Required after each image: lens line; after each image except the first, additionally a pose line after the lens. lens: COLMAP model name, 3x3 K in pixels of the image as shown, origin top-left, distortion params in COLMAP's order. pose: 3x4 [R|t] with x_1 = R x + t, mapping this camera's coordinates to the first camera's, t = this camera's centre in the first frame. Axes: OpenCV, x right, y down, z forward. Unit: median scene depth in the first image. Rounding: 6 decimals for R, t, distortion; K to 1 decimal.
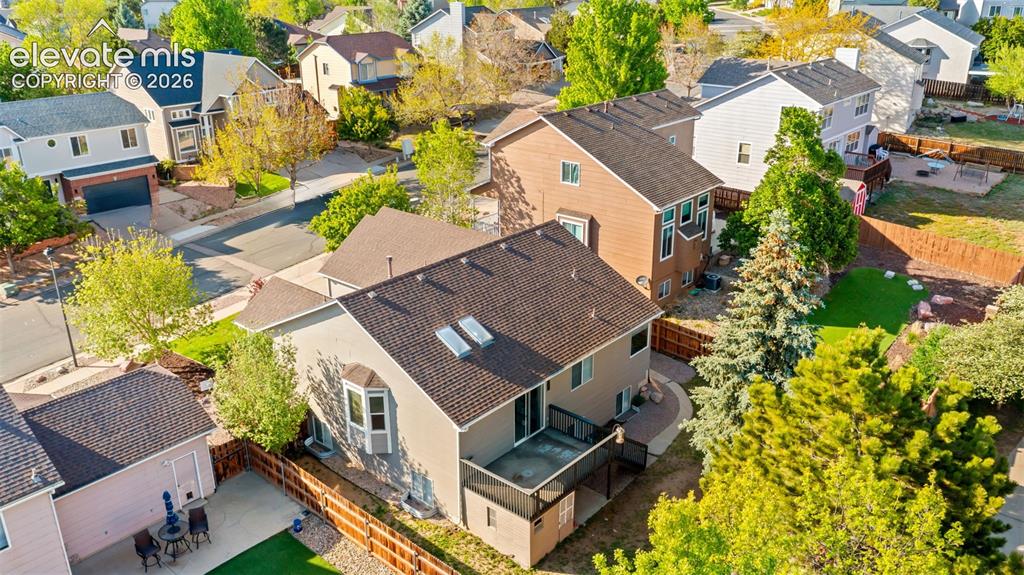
lens RADIAL K [[811.4, 0, 512.0], [0, 811.4, 287.5], [0, 0, 1]] dist [-0.005027, -0.000806]
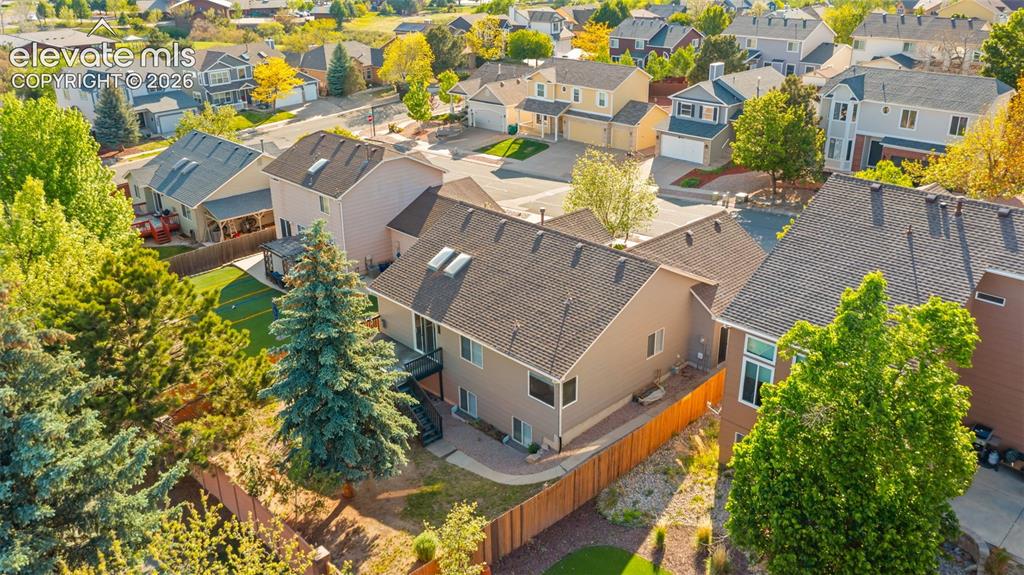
lens RADIAL K [[811.4, 0, 512.0], [0, 811.4, 287.5], [0, 0, 1]] dist [-0.005027, -0.000806]
pose [[-0.099302, 0.398211, -0.911903, 0.804059], [-0.352758, 0.842824, 0.406459, -0.331244], [0.930431, 0.362043, 0.056778, 0.747304]]
